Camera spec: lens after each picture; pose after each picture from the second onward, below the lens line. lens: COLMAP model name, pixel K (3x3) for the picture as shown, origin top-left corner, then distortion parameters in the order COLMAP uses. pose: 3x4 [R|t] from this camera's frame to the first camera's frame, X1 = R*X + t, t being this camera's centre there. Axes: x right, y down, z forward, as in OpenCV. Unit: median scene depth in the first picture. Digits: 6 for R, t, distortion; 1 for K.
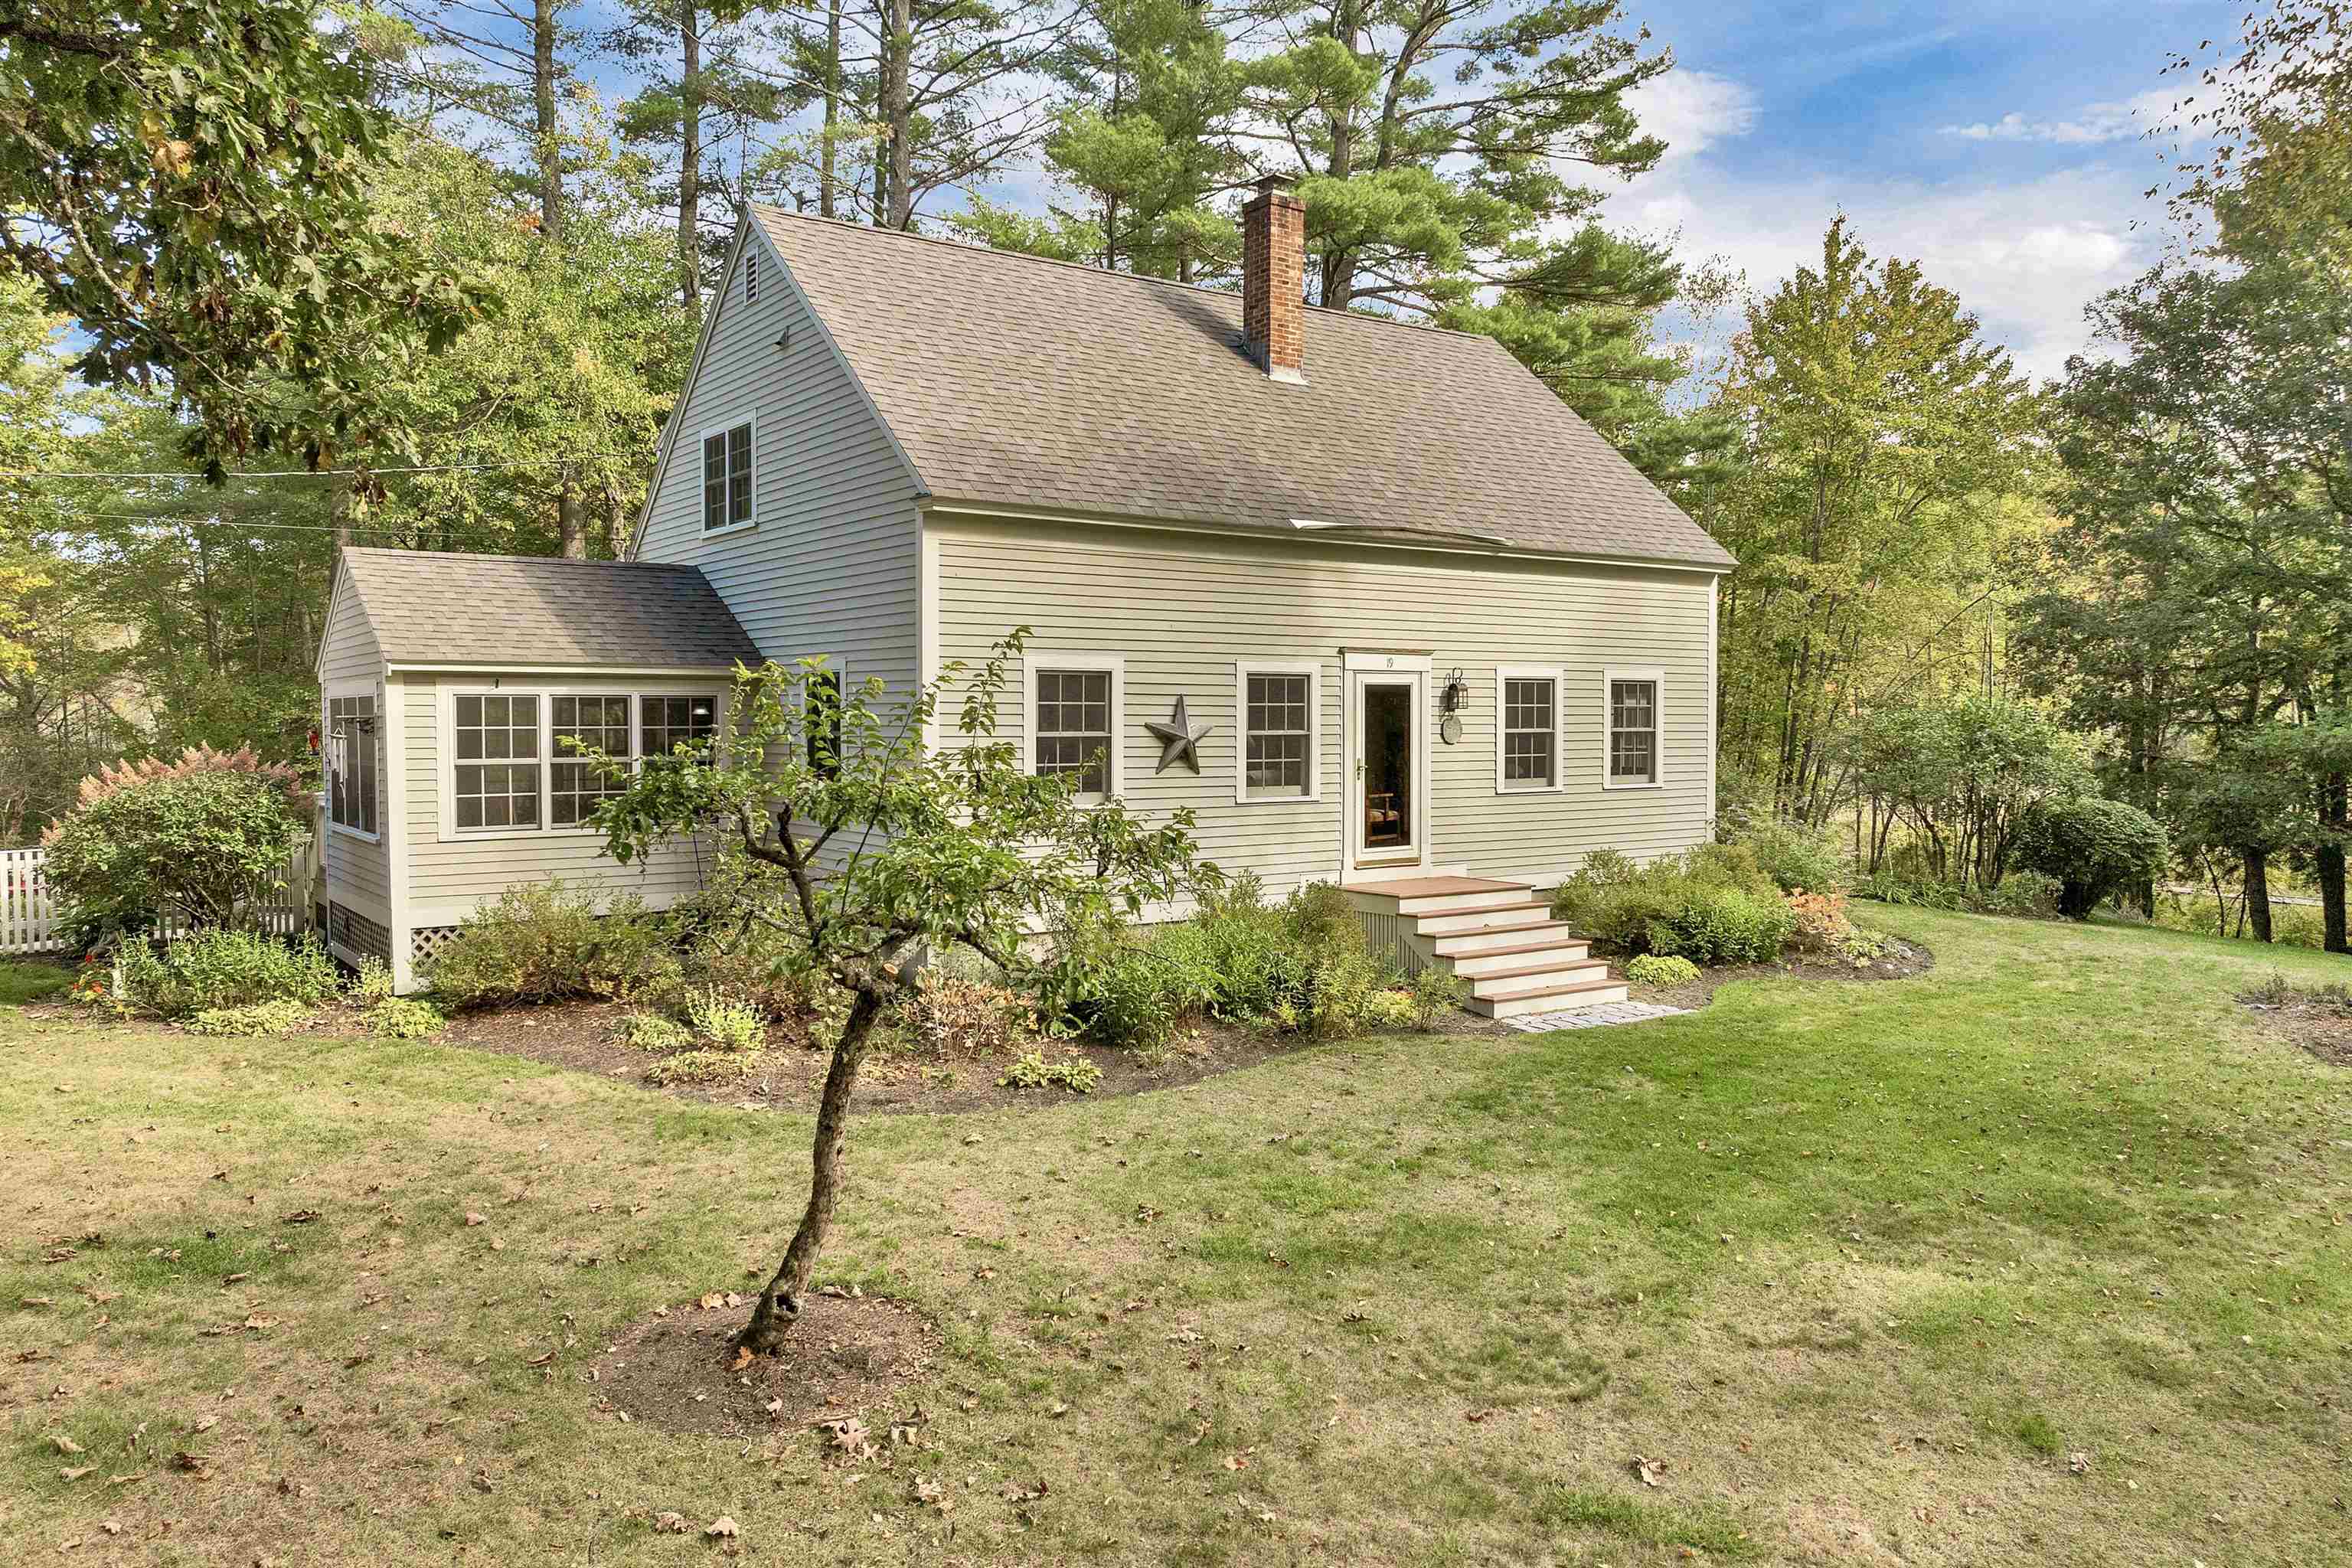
lens RADIAL K [[1667.9, 0, 1179.4], [0, 1667.9, 792.1], [0, 0, 1]] dist [-0.001405, -0.007672]
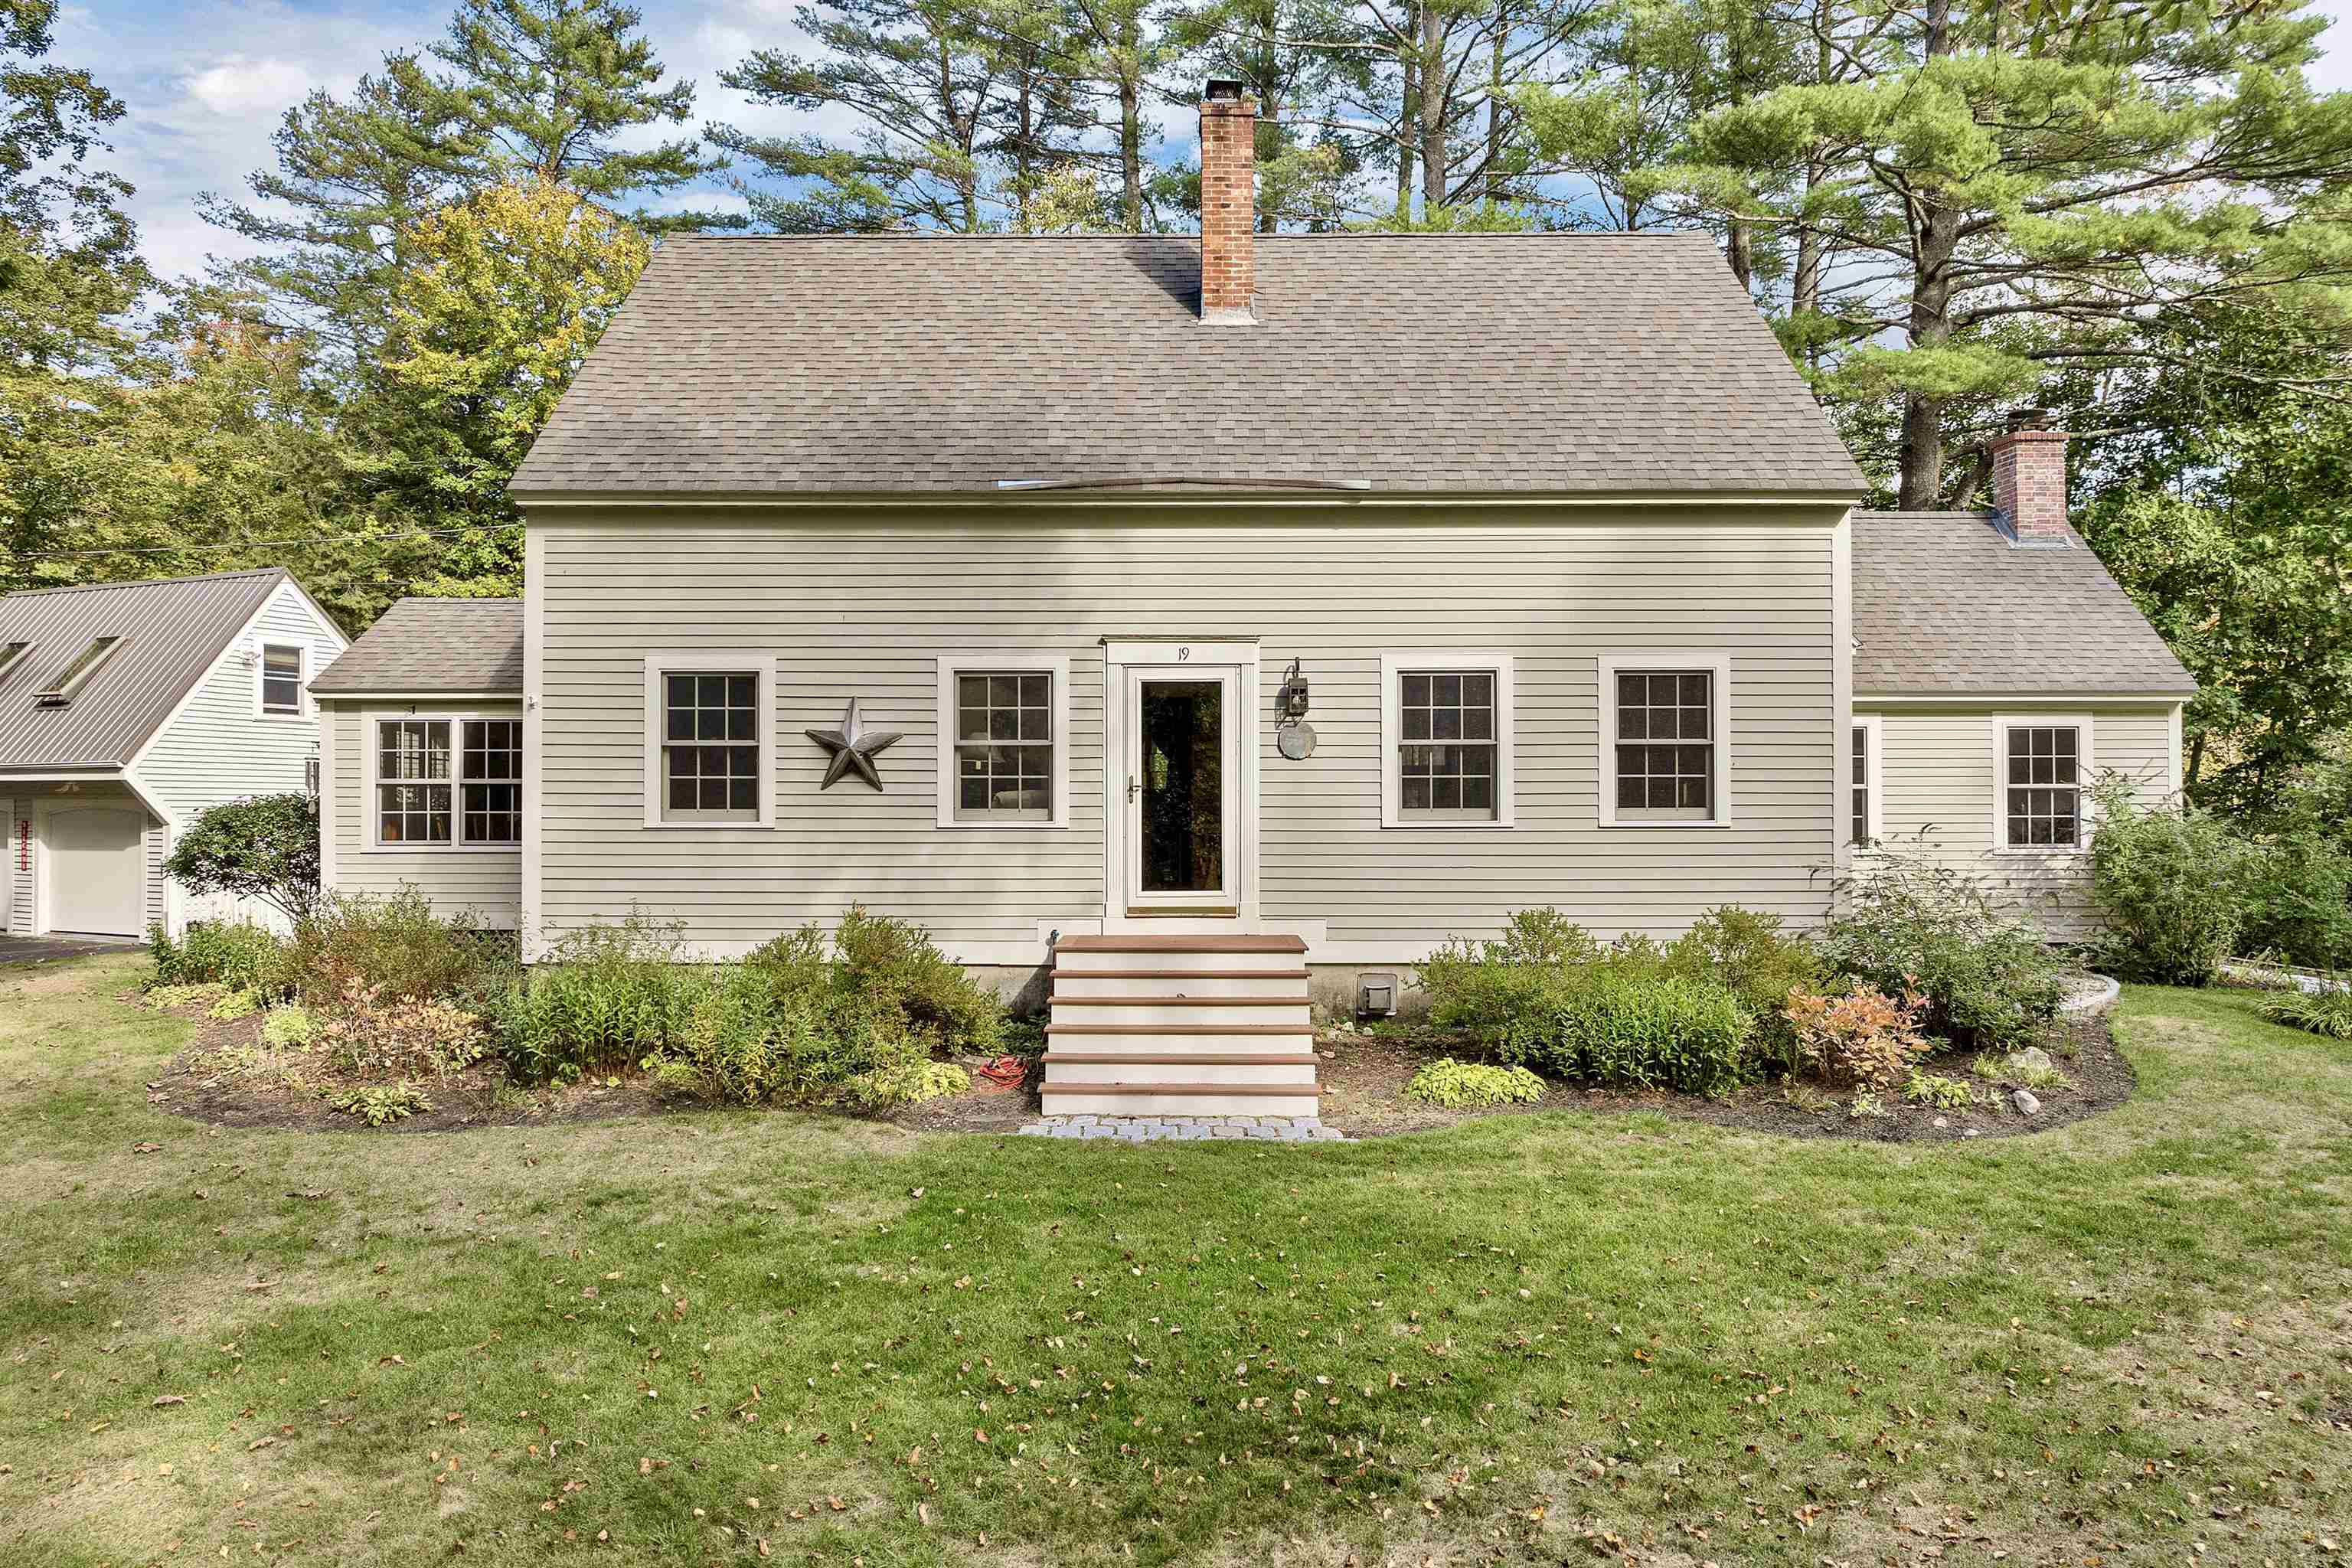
lens RADIAL K [[1667.9, 0, 1176.0], [0, 1667.9, 792.3], [0, 0, 1]] dist [-0.001405, -0.007672]
pose [[0.814851, -0.002565, -0.579665, 0.586117], [-0.024975, 0.998906, -0.039528, 0.018240], [0.579133, 0.046687, 0.813895, 0.375731]]
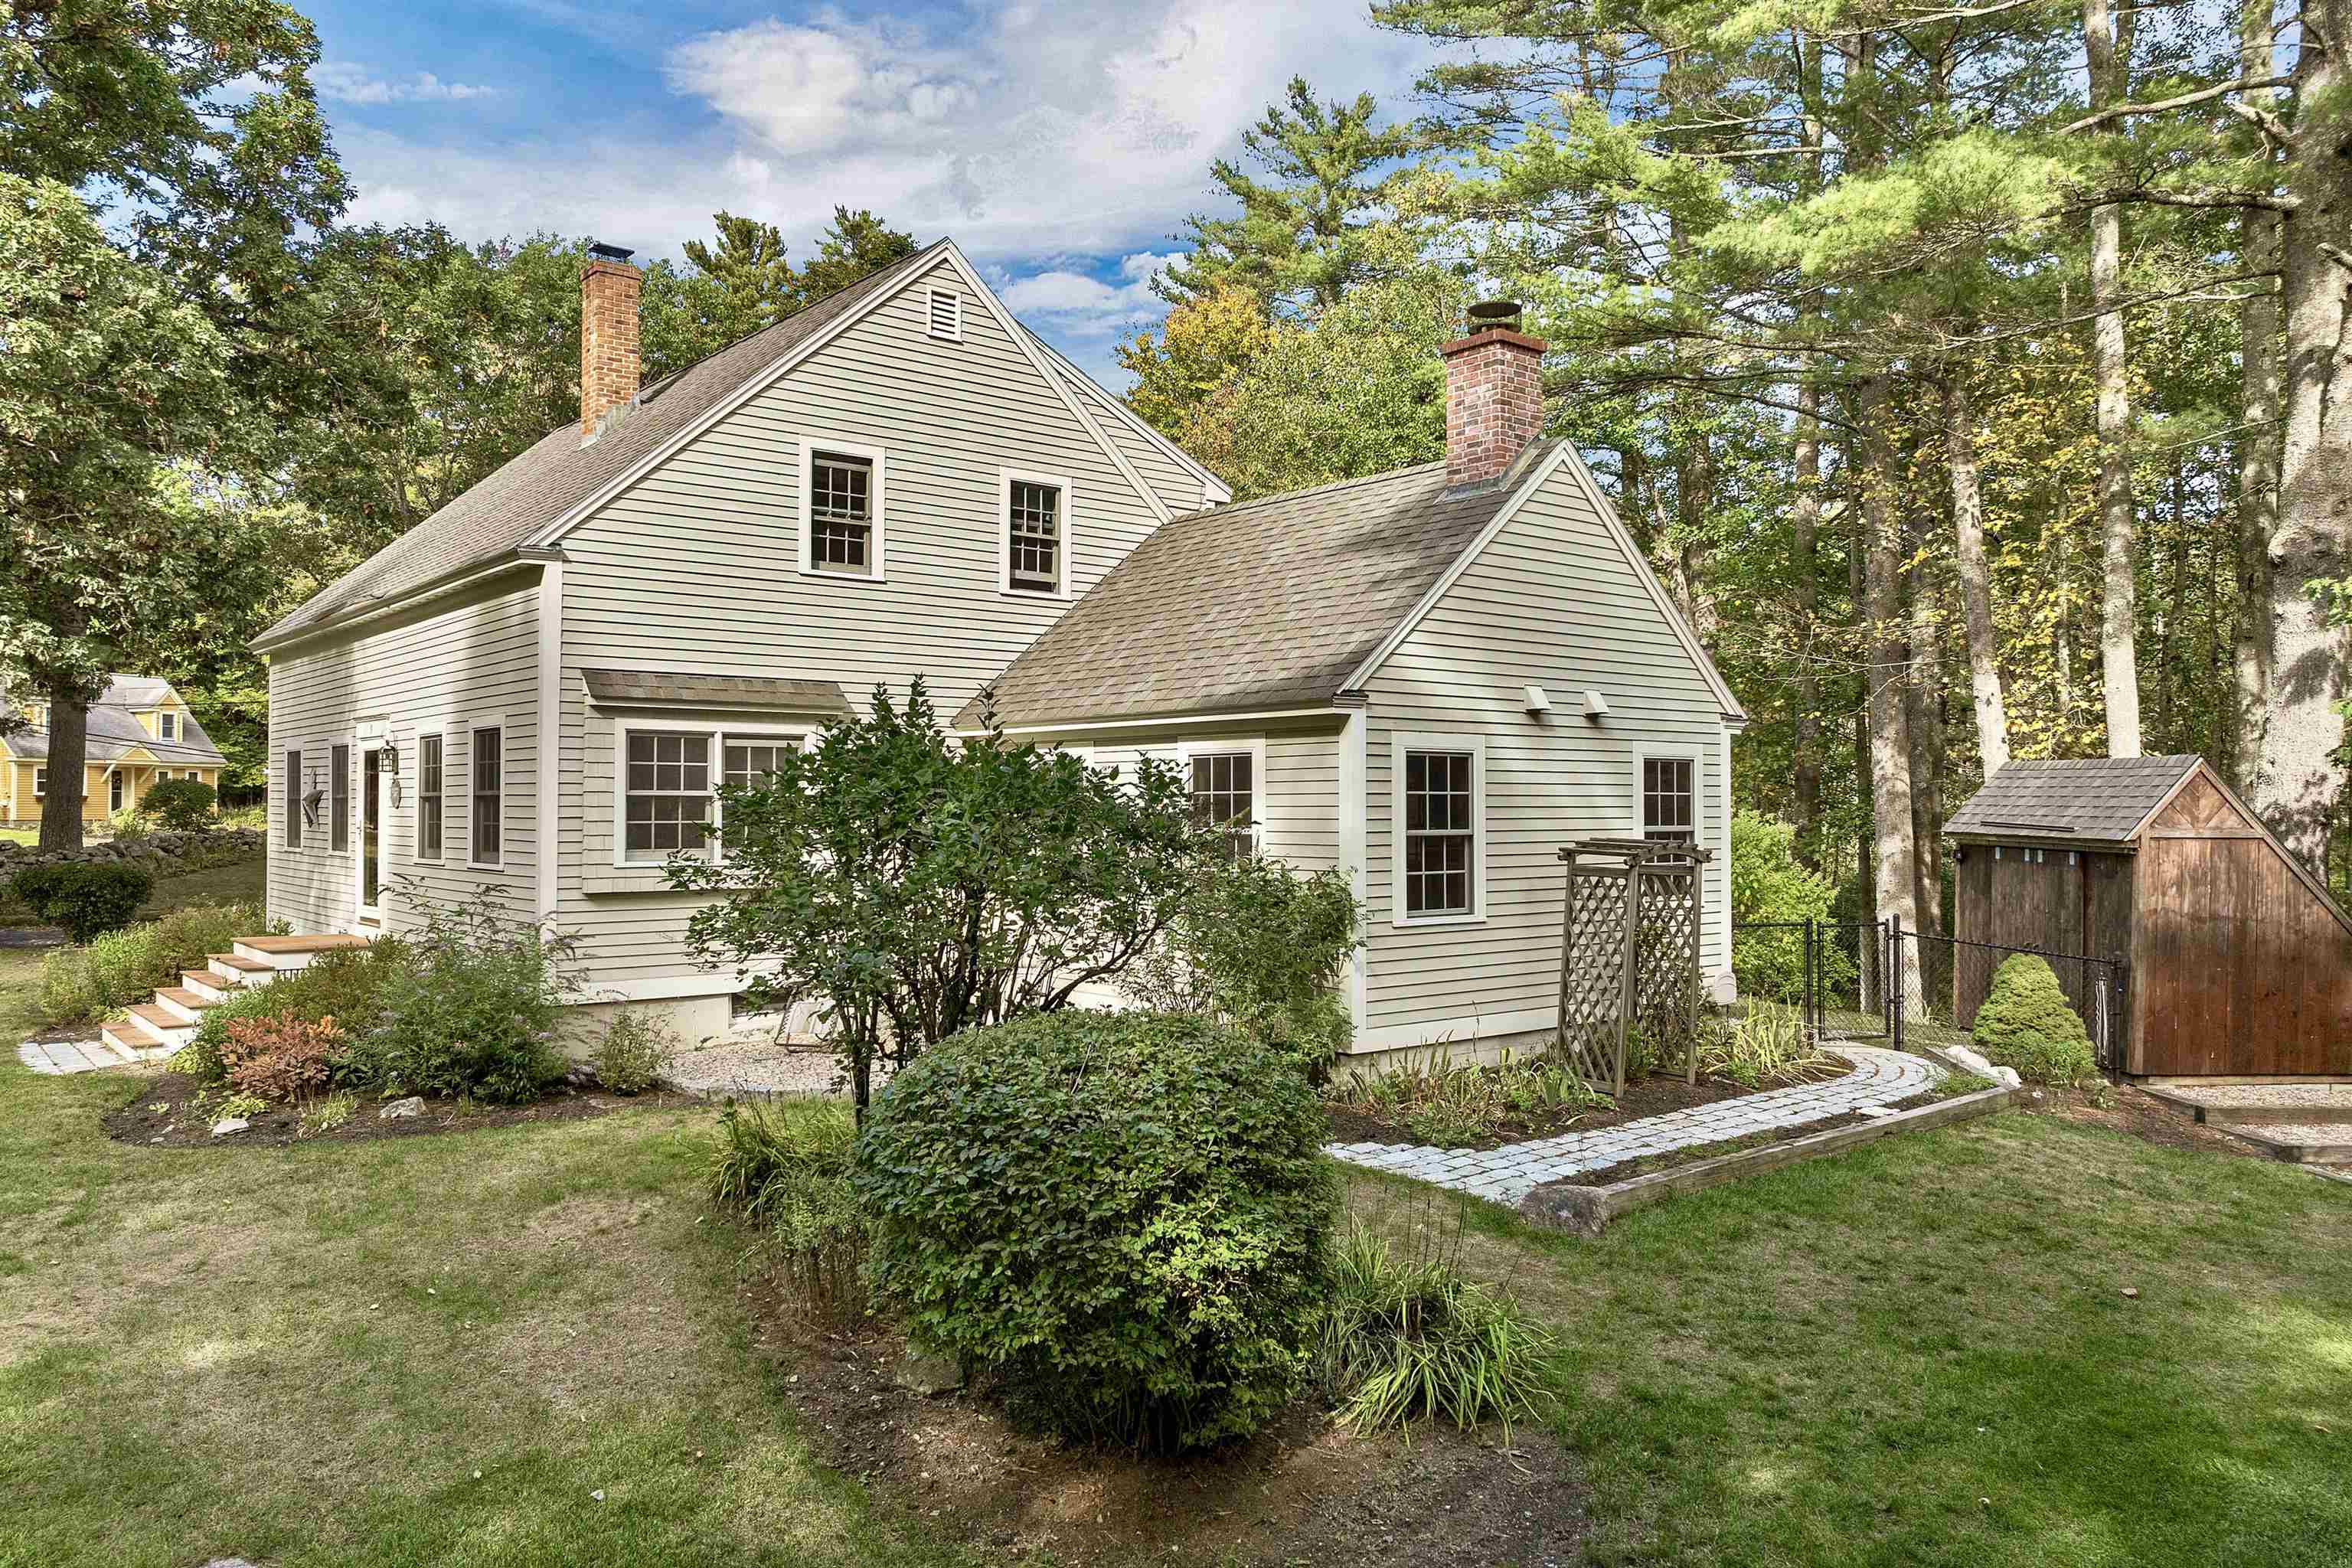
lens RADIAL K [[1667.9, 0, 1176.2], [0, 1667.9, 786.2], [0, 0, 1]] dist [-0.001405, -0.007672]
pose [[0.072165, -0.007379, -0.997365, 1.226665], [-0.037457, 0.999247, -0.010103, -0.052690], [0.996689, 0.038087, 0.071835, 1.458491]]
